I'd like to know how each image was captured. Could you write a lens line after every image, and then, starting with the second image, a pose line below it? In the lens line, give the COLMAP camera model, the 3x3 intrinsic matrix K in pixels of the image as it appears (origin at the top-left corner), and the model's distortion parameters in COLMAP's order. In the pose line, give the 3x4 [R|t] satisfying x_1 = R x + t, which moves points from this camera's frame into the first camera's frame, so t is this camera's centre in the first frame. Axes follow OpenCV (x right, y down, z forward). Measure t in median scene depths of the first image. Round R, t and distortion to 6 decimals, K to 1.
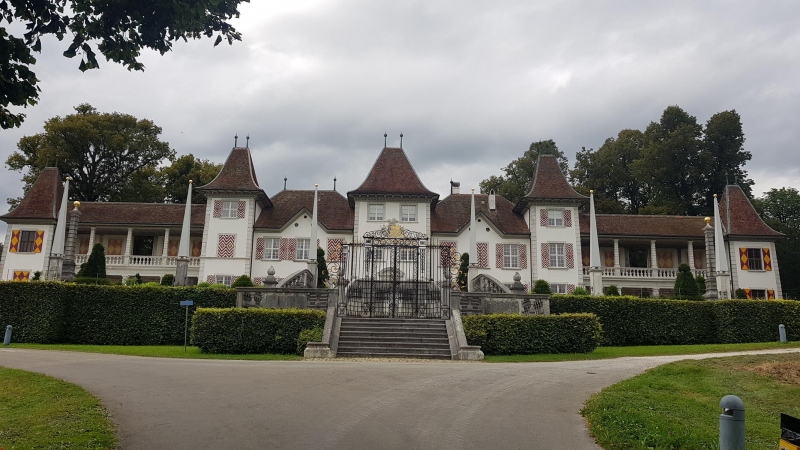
lens RADIAL K [[614.3, 0, 399.8], [0, 614.3, 224.1], [0, 0, 1]] dist [-0.037759, -0.000568]
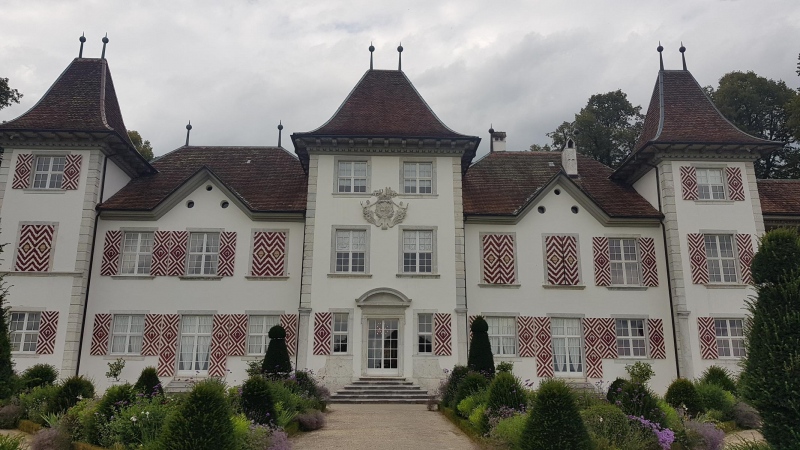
lens RADIAL K [[614.3, 0, 400.7], [0, 614.3, 224.2], [0, 0, 1]] dist [-0.037759, -0.000568]
pose [[0.999857, -0.013224, 0.010577, -0.005252], [0.013408, 0.999757, -0.017512, 0.028083], [-0.010343, 0.017652, 0.999791, 0.506388]]
